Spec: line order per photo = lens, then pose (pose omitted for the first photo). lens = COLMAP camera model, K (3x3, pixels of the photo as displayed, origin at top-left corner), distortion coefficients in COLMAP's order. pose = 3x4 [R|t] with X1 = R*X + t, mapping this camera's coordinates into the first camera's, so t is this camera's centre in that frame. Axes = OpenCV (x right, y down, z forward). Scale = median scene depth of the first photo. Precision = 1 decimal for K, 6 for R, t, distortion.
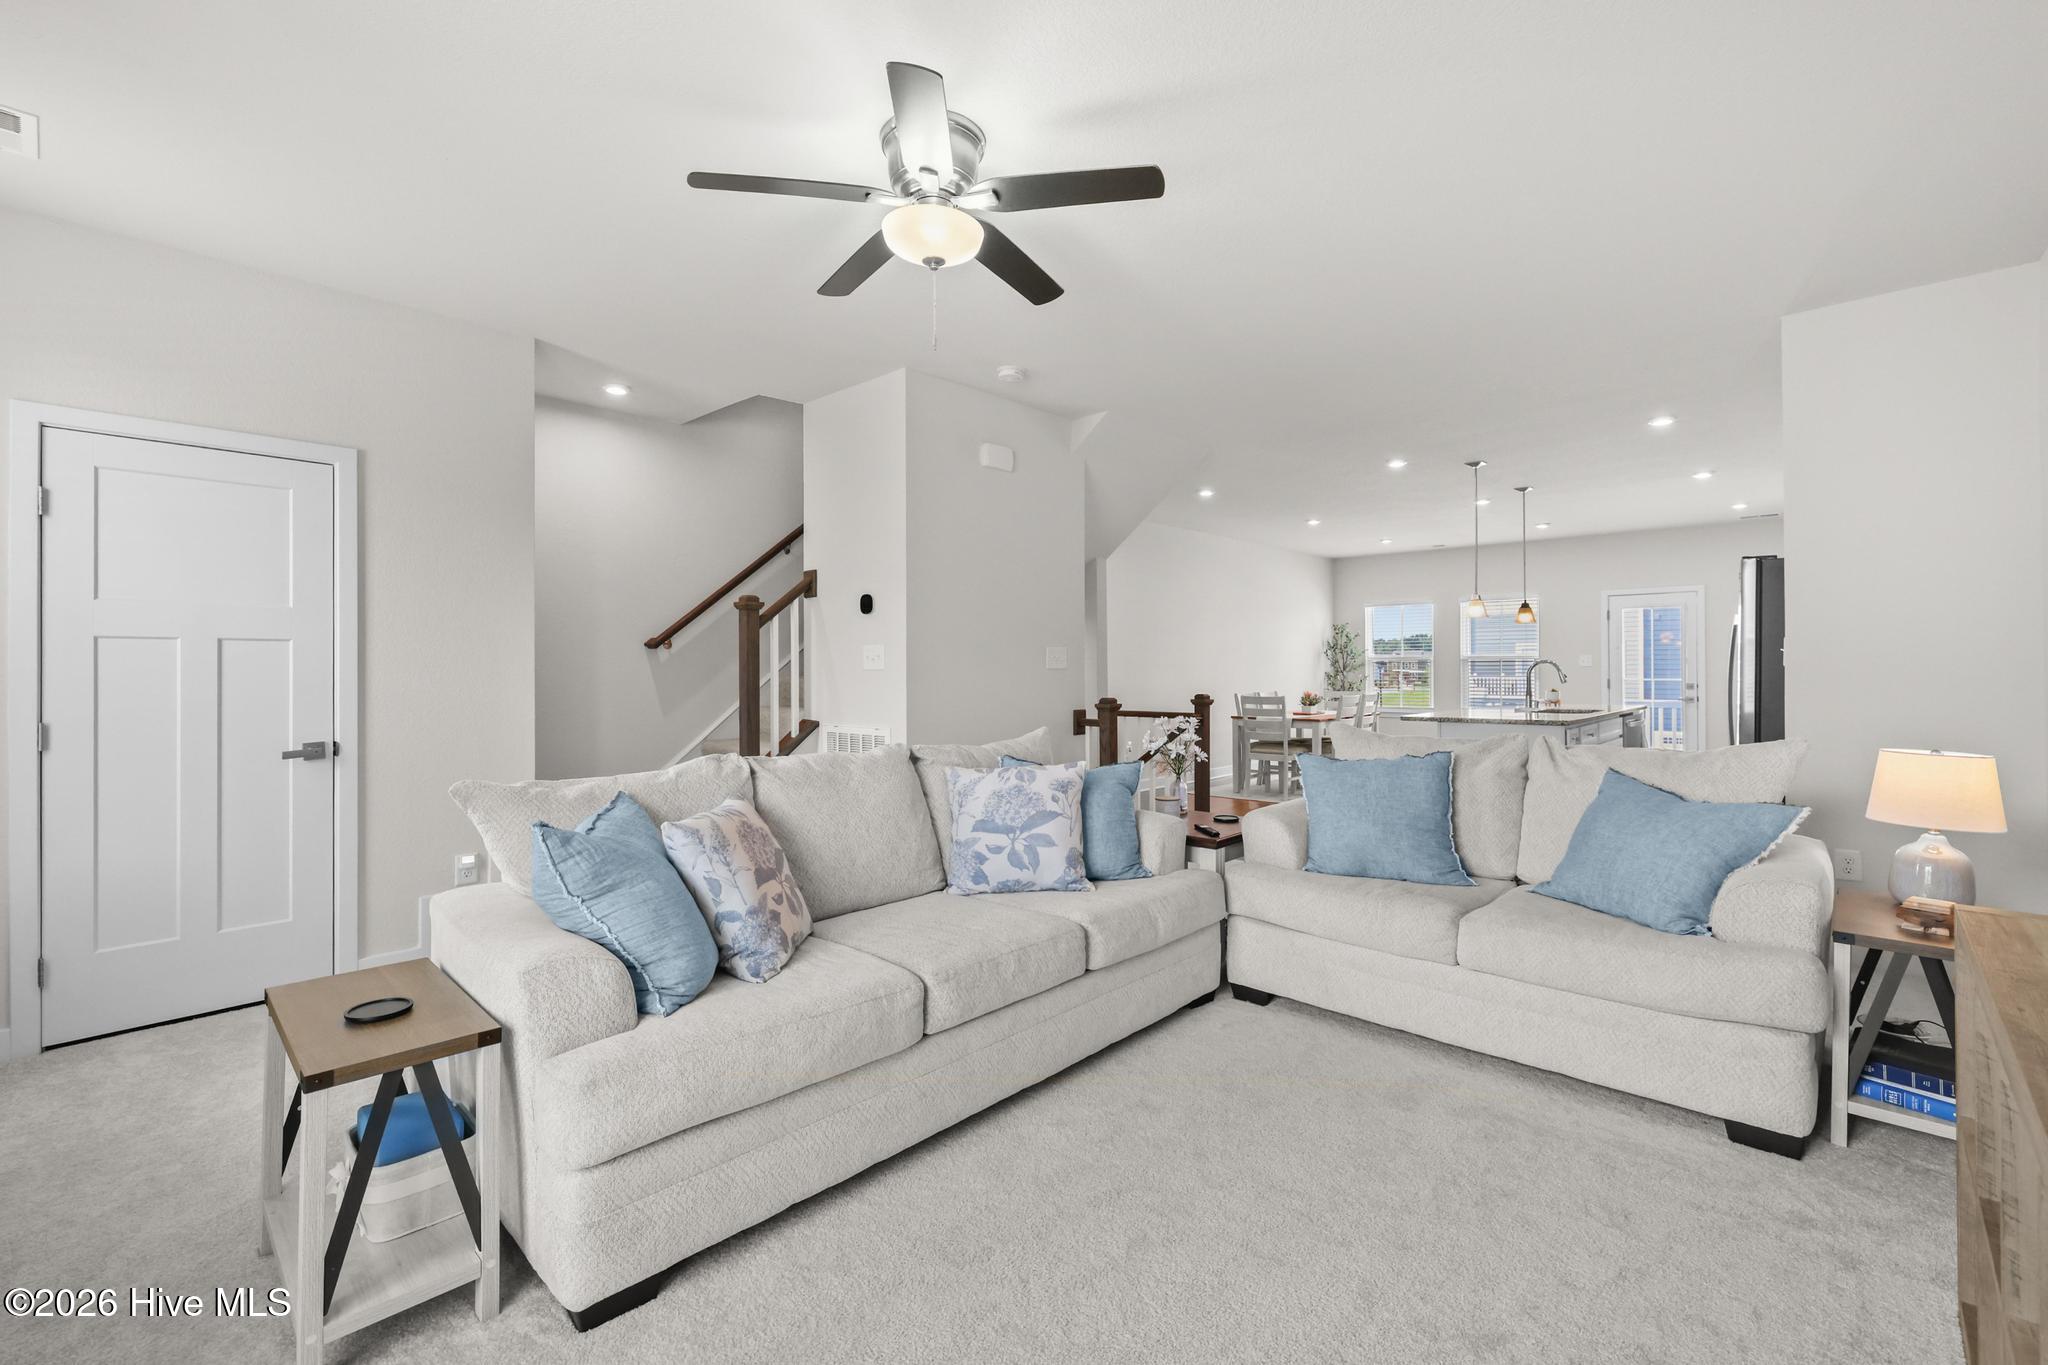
lens RADIAL K [[876.1, 0, 1031.8], [0, 876.1, 656.6], [0, 0, 1]] dist [0.001606, 0.001009]
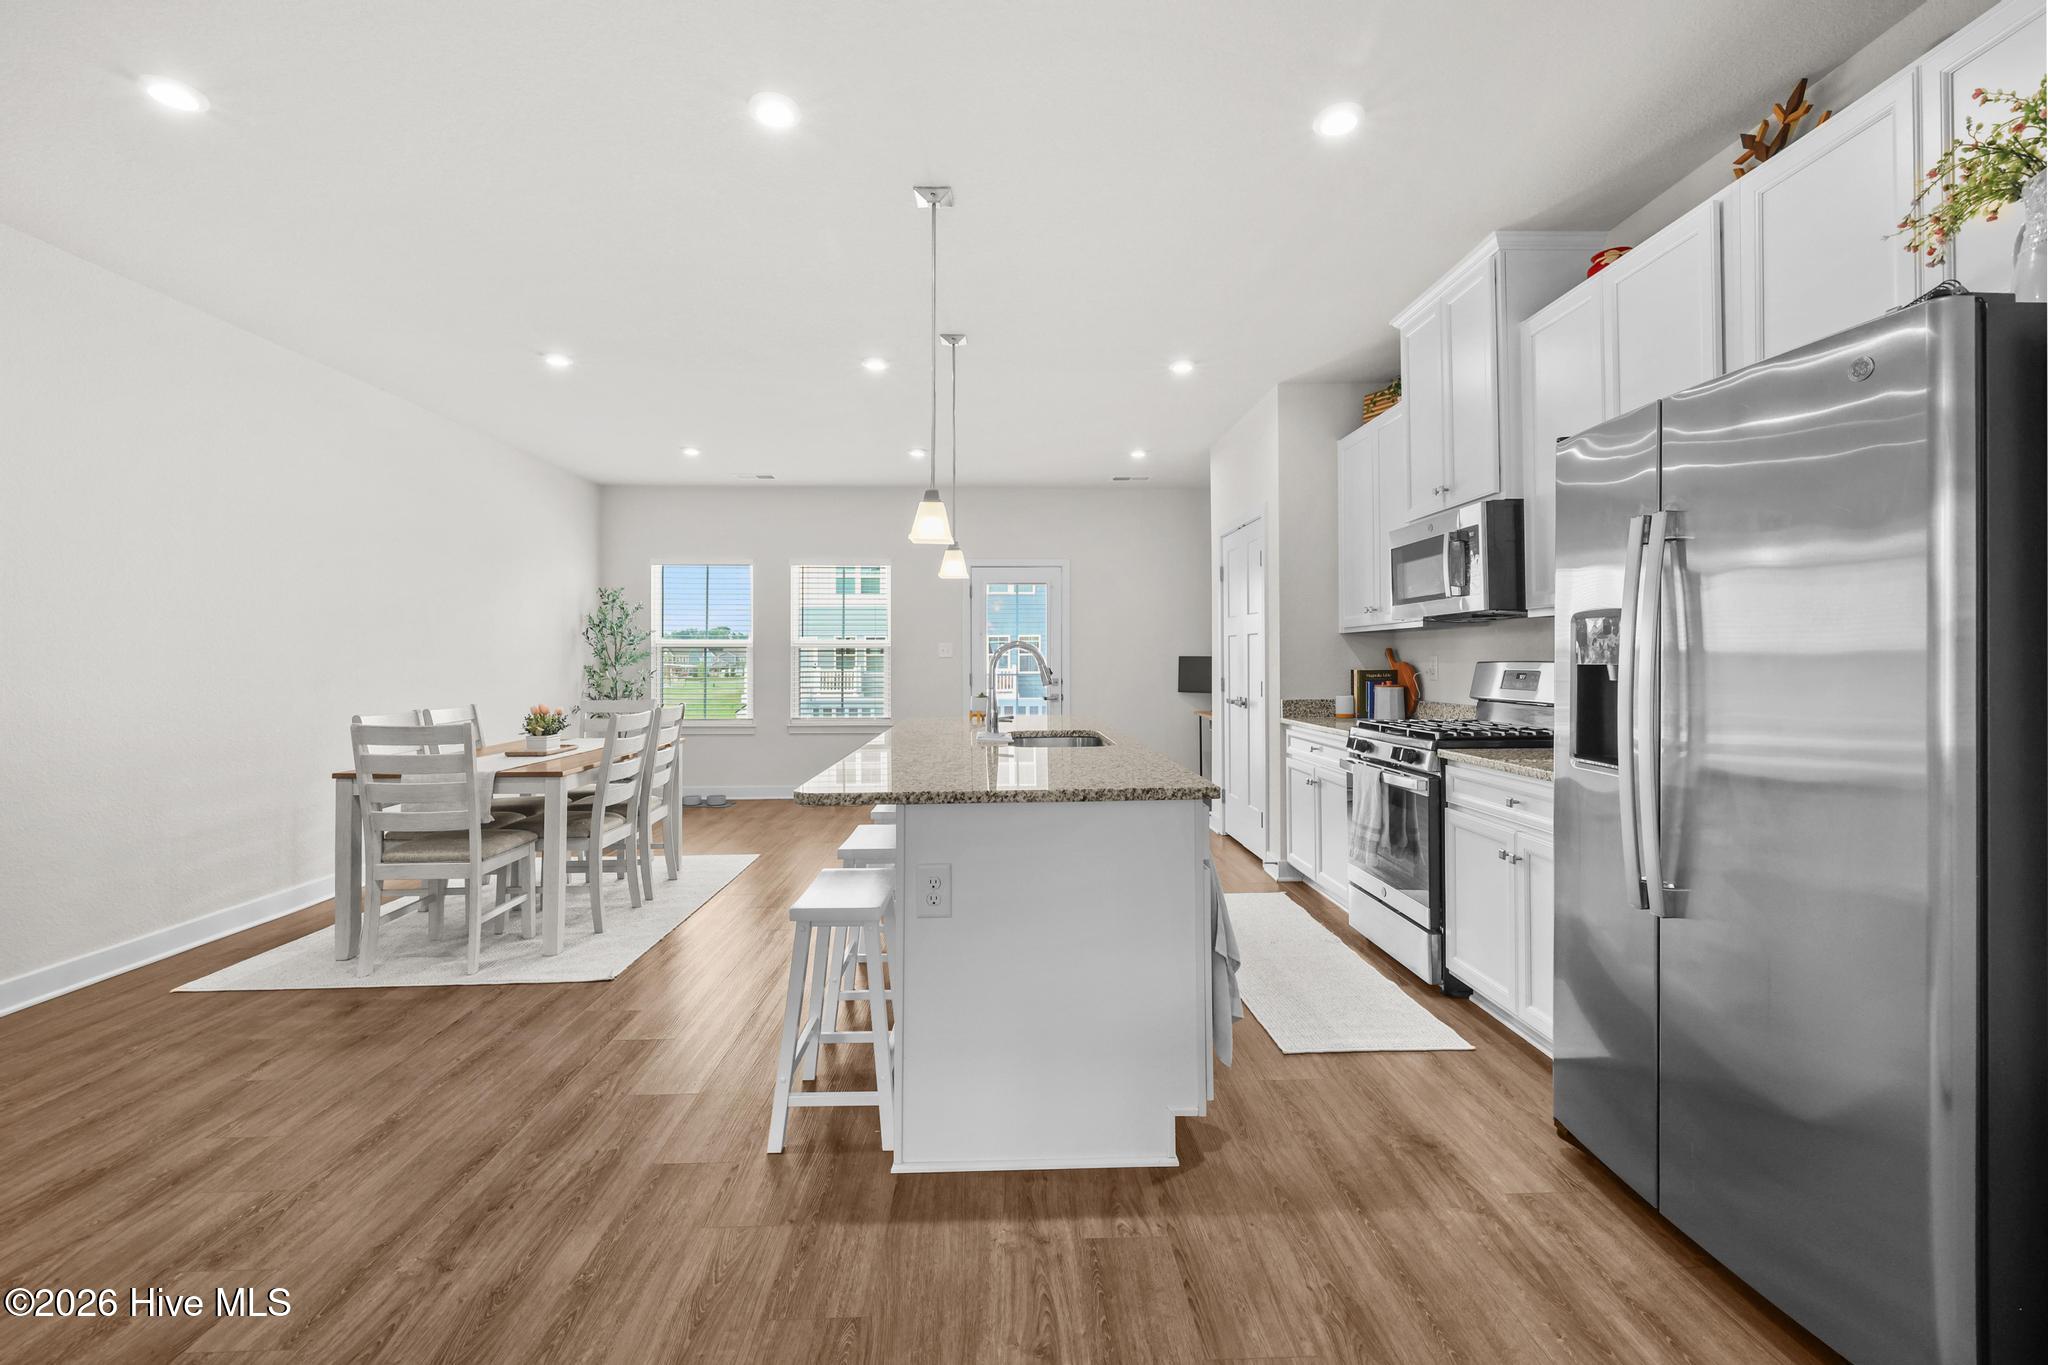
lens RADIAL K [[876.1, 0, 1031.8], [0, 876.1, 656.6], [0, 0, 1]] dist [0.001606, 0.001009]
pose [[0.706214, 0.005009, 0.707981, 0.460482], [-0.009615, 0.999951, 0.002516, 0.025031], [-0.707933, -0.008584, 0.706227, 1.306102]]
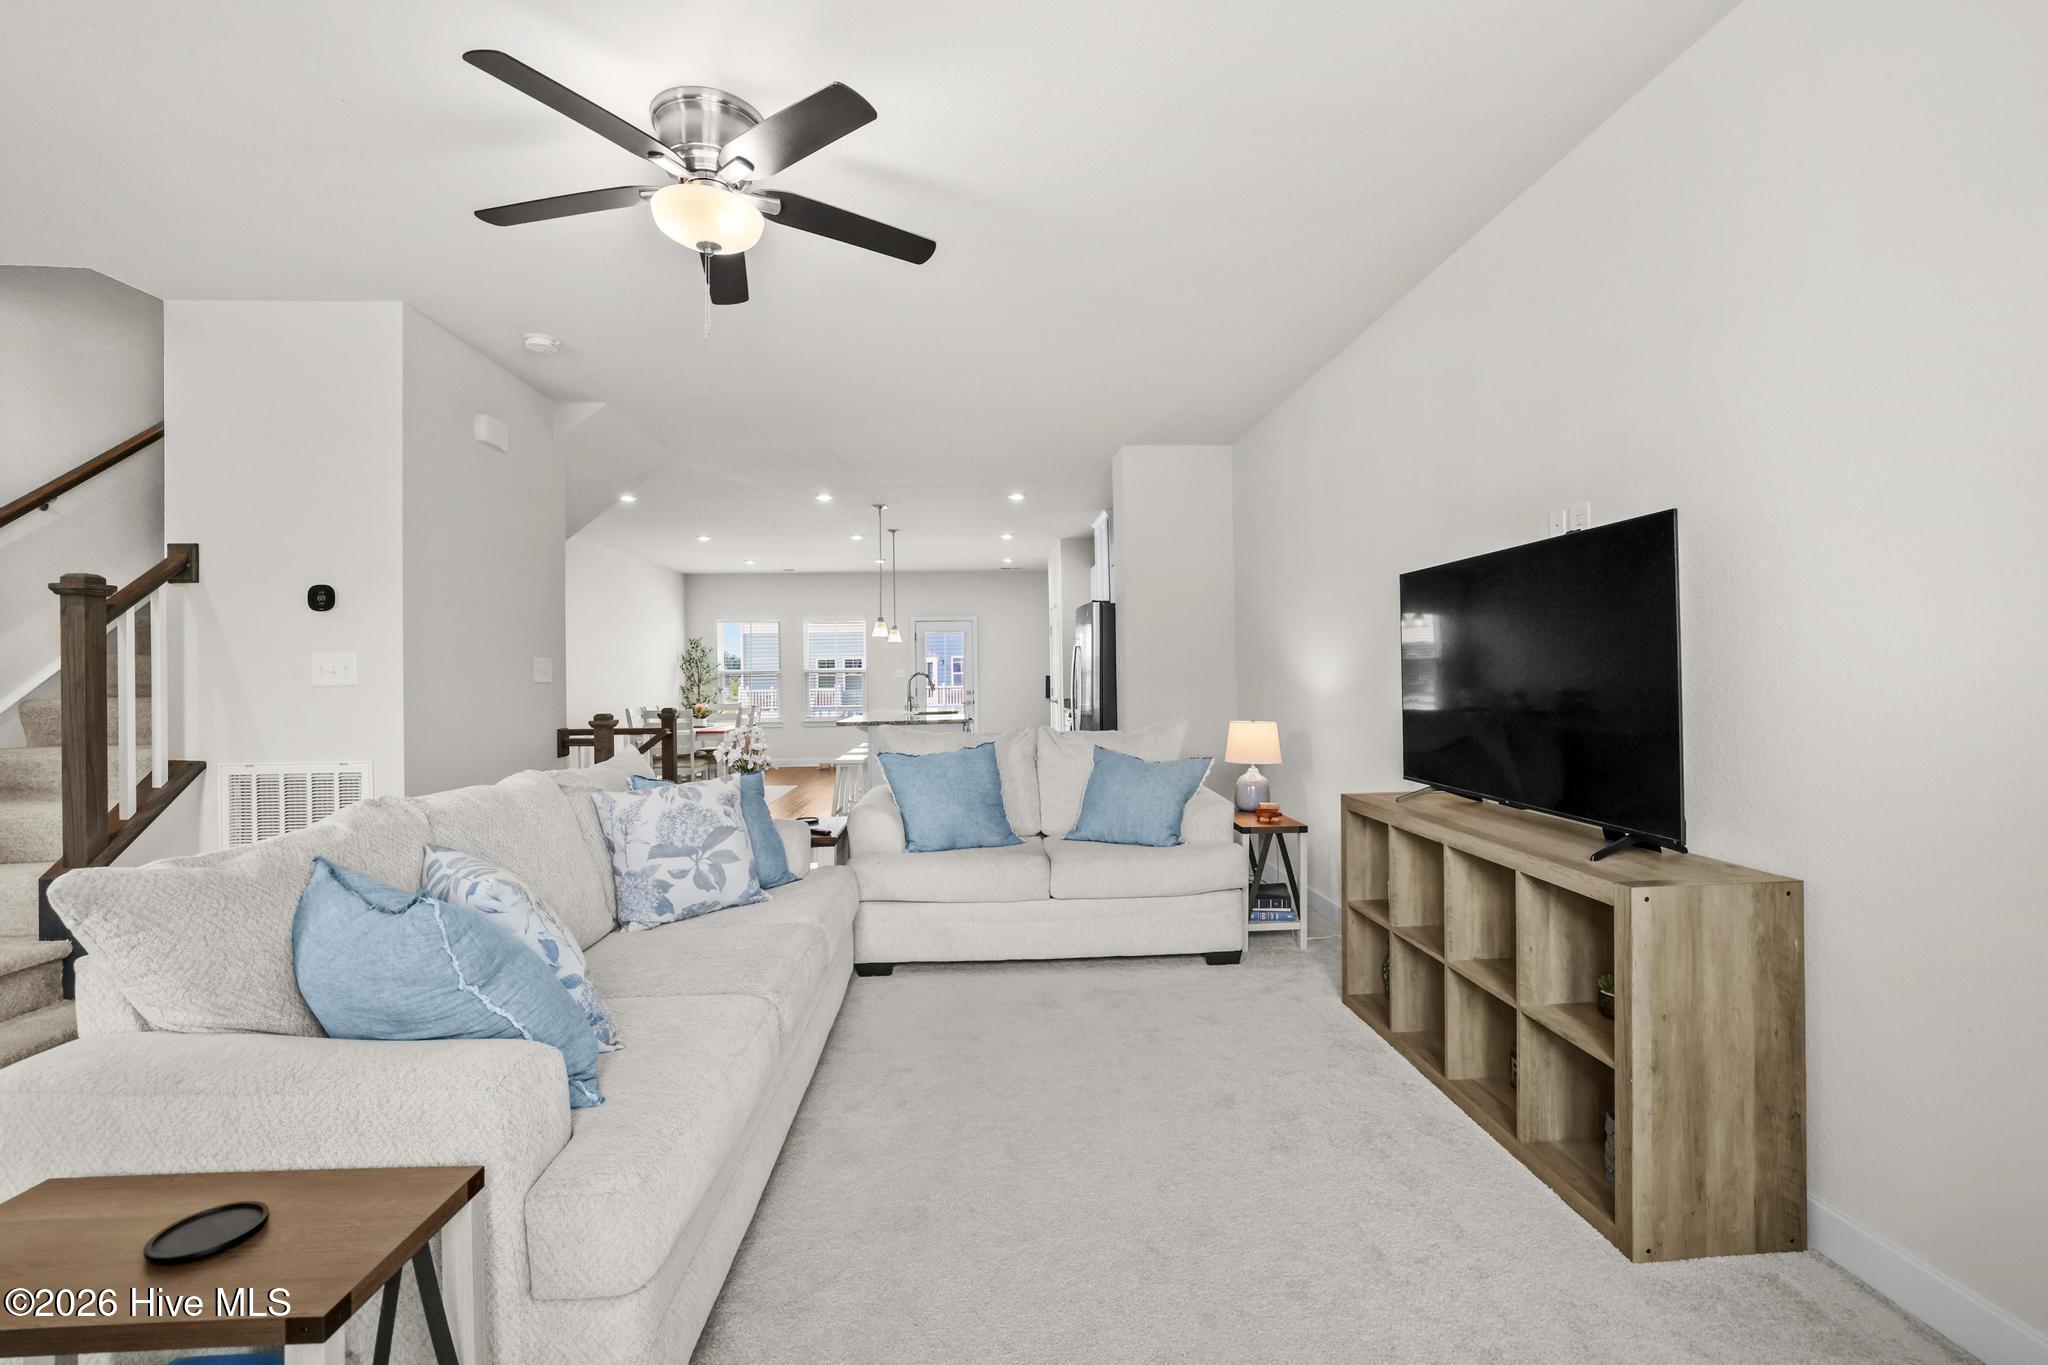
lens RADIAL K [[874.1, 0, 1022.6], [0, 874.1, 661.4], [0, 0, 1]] dist [-0.032825, 0.000349]
pose [[0.691755, 0.006692, 0.722101, -0.426507], [0.001715, 0.999939, -0.010910, 0.005005], [-0.722130, 0.008786, 0.691701, 0.092291]]
